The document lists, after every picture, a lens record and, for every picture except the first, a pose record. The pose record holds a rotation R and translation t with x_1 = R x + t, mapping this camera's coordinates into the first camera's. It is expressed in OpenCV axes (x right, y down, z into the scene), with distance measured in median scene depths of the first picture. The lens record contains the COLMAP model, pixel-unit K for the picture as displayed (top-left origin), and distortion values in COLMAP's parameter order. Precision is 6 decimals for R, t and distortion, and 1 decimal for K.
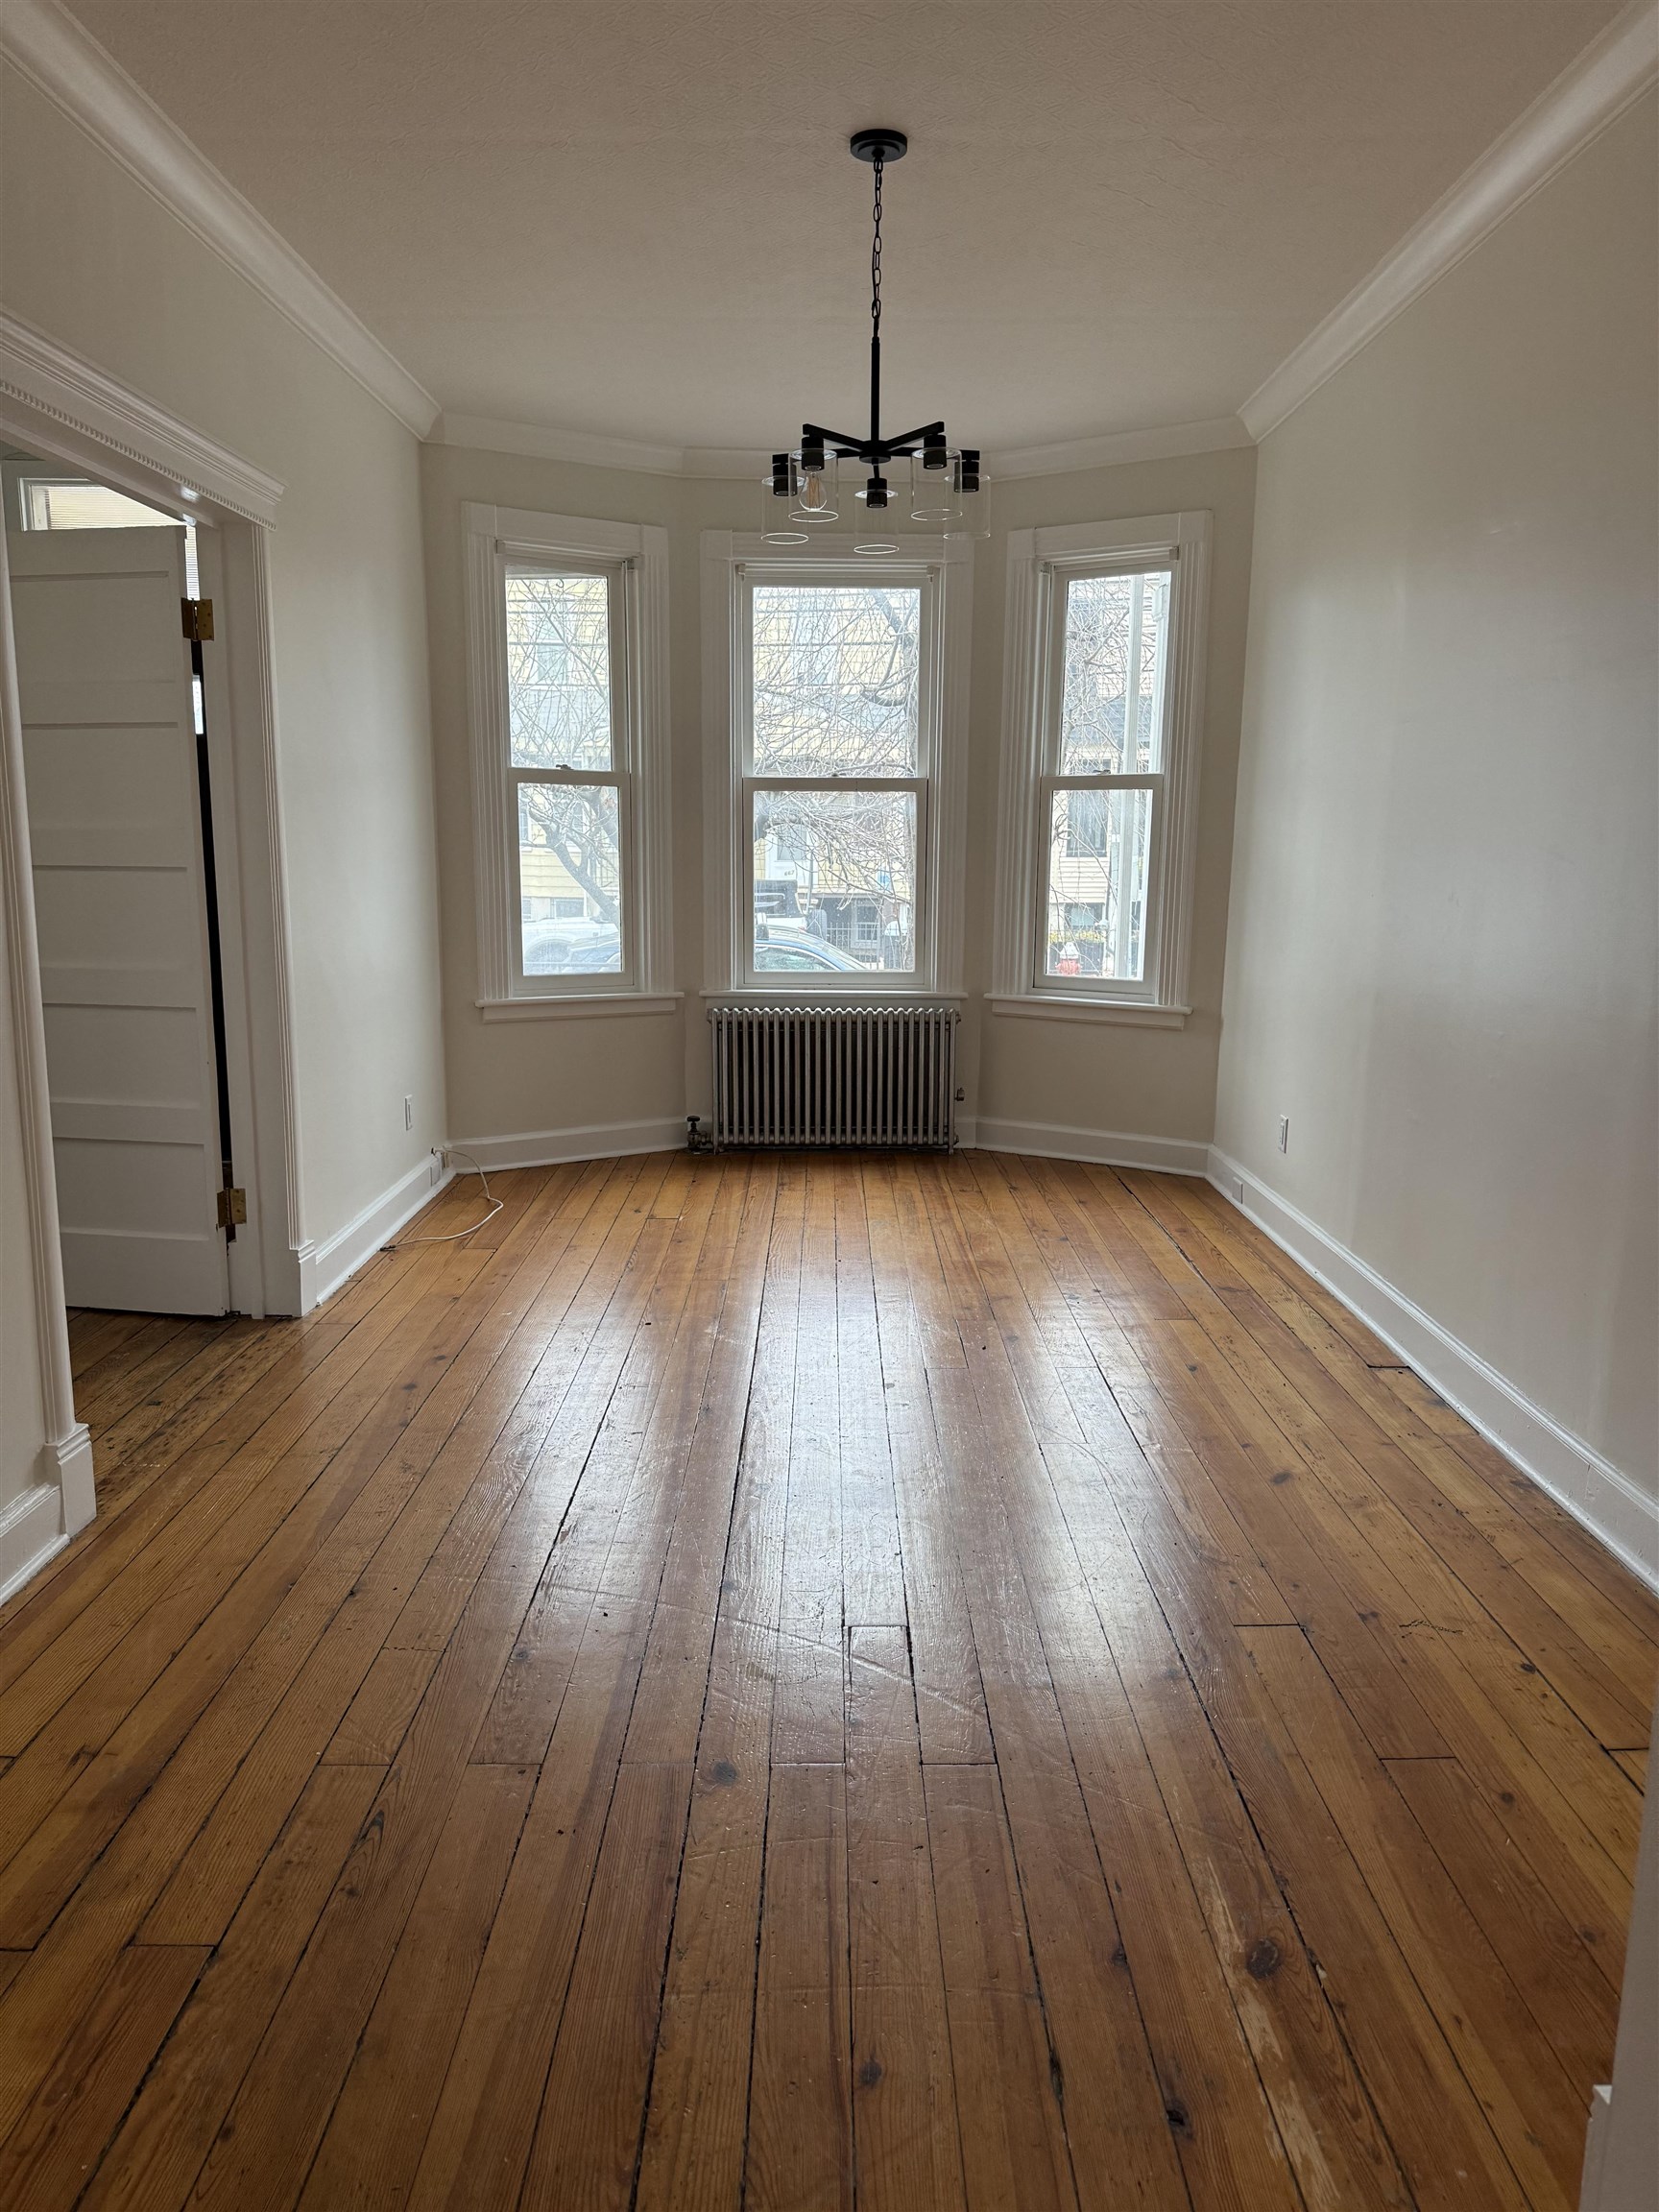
lens RADIAL K [[1546.8, 0, 821.7], [0, 1546.8, 1107.4], [0, 0, 1]] dist [0.039968, -0.026487]
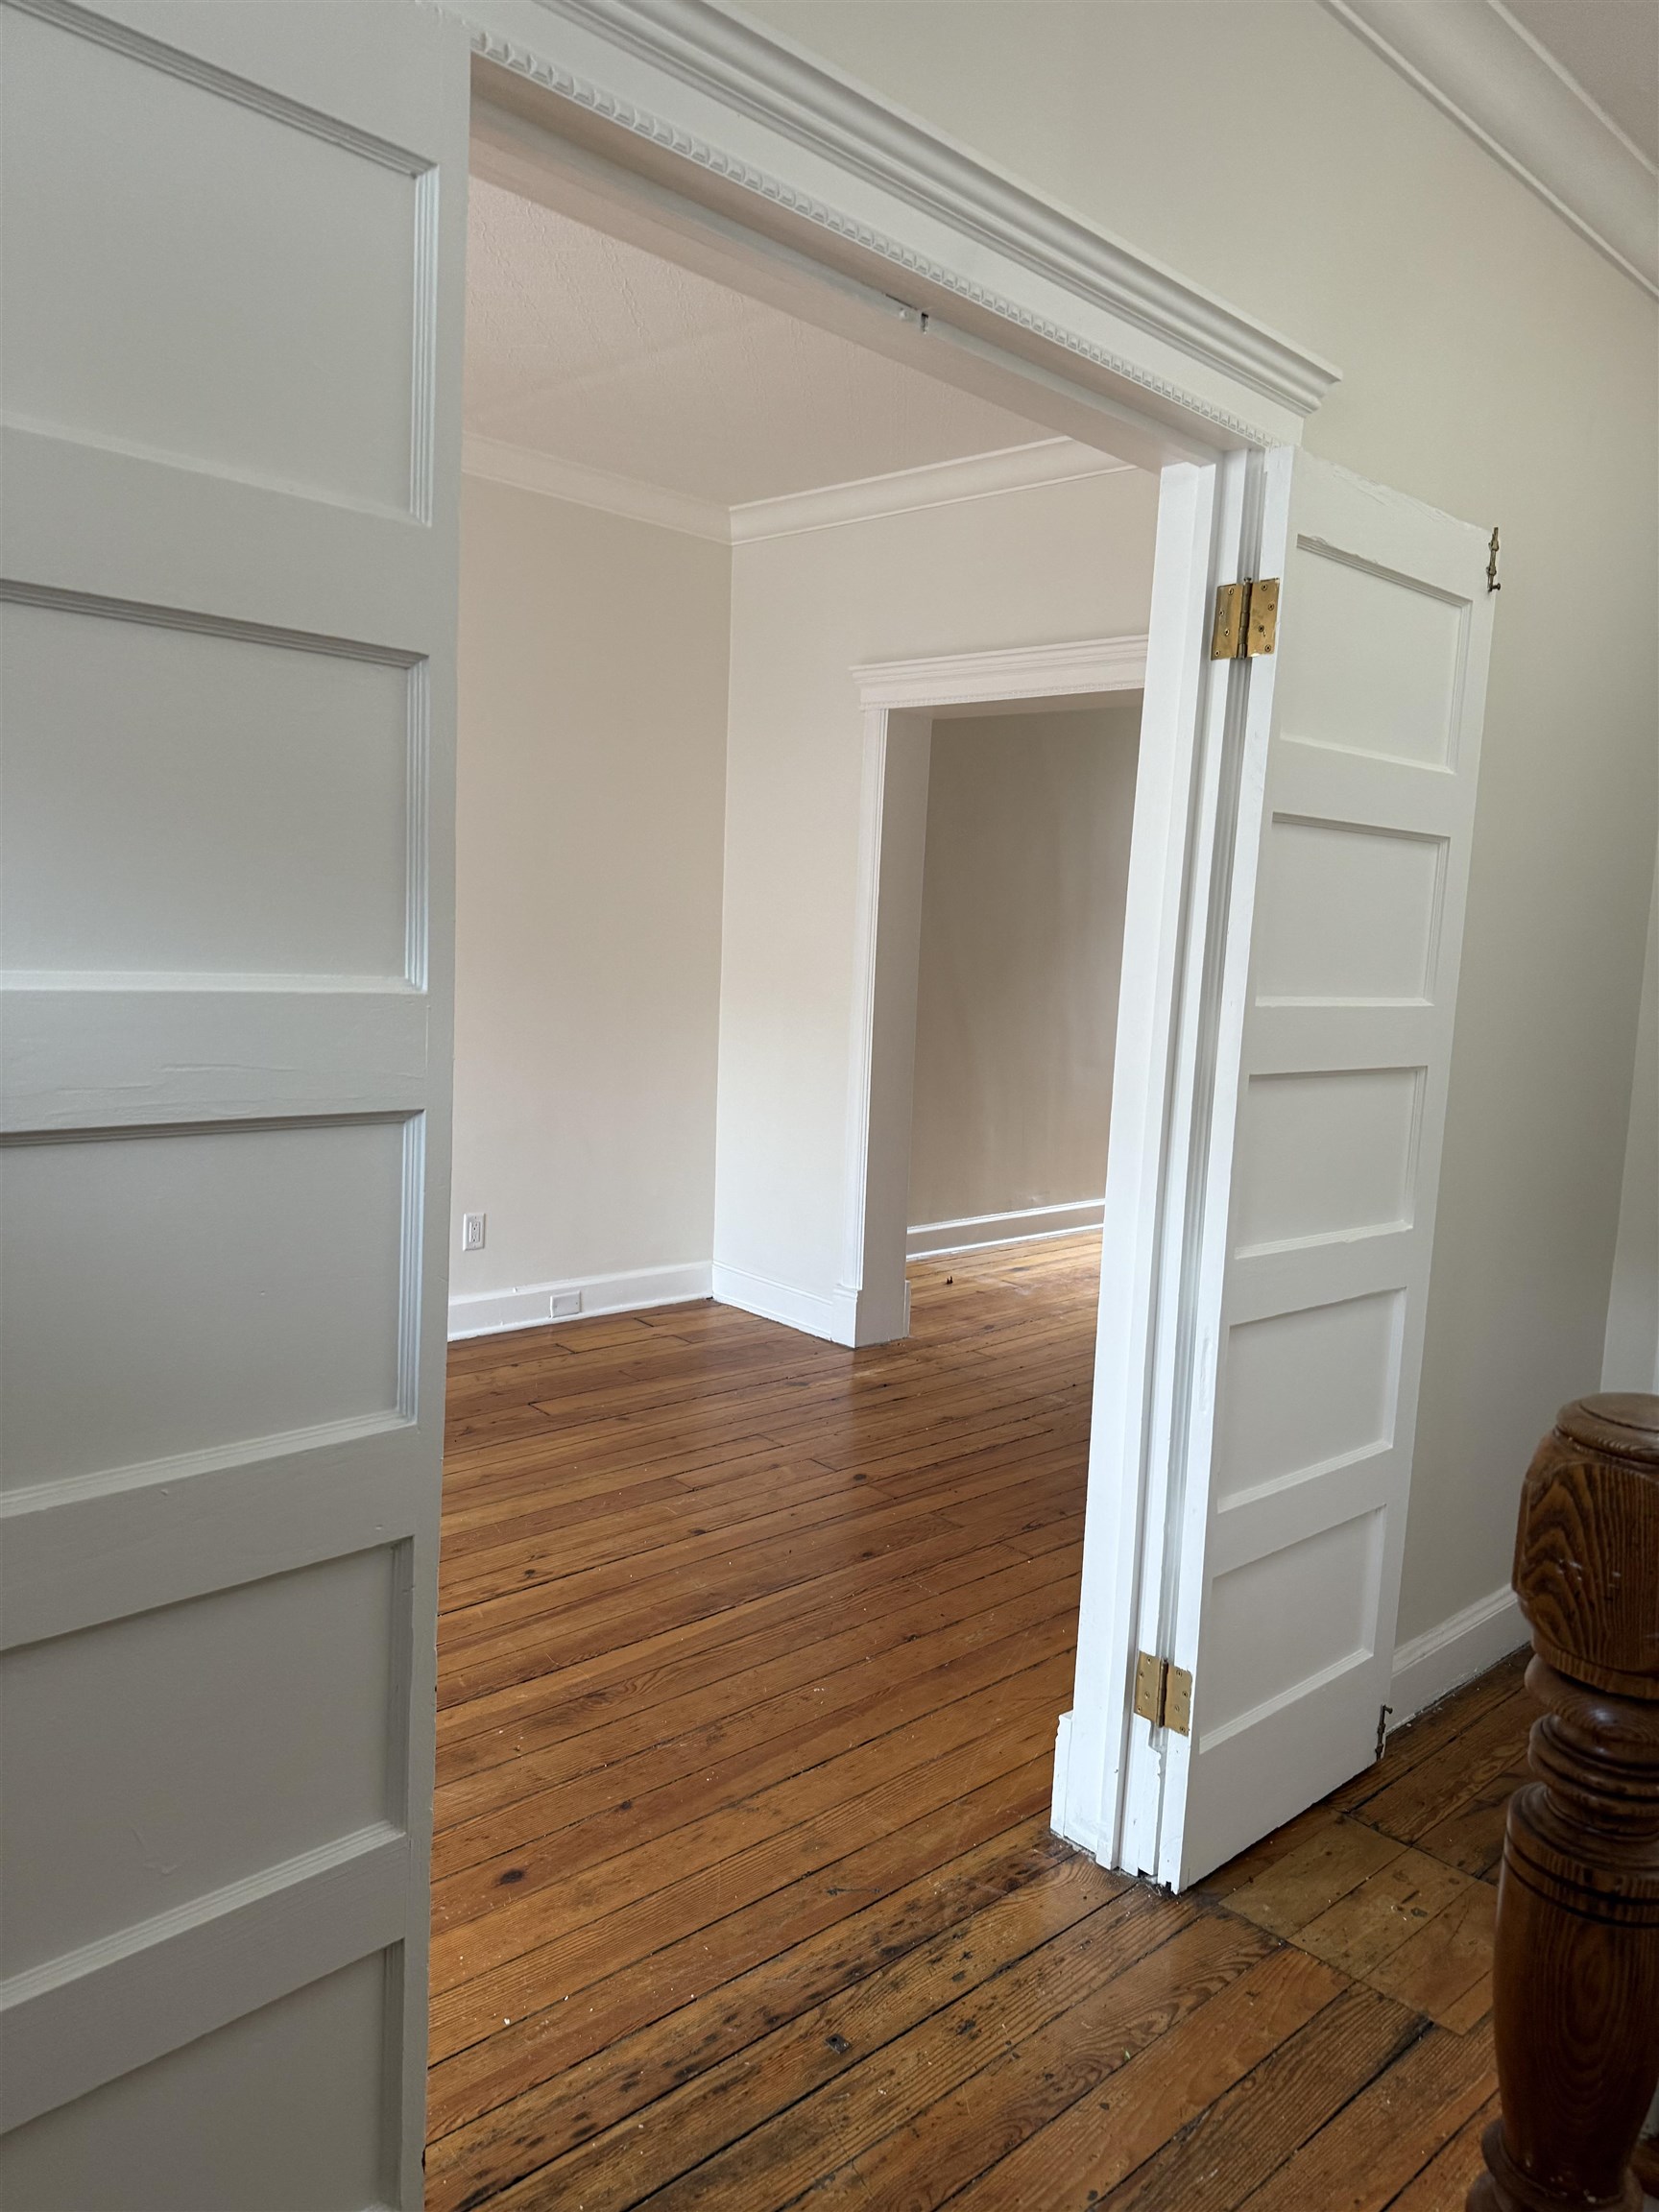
lens RADIAL K [[1546.8, 0, 821.7], [0, 1546.8, 1107.4], [0, 0, 1]] dist [0.039968, -0.026487]
pose [[-0.681042, -0.127244, 0.721104, -0.813298], [0.072887, 0.968115, 0.239669, -0.268826], [-0.728608, 0.215784, -0.650052, 1.352615]]
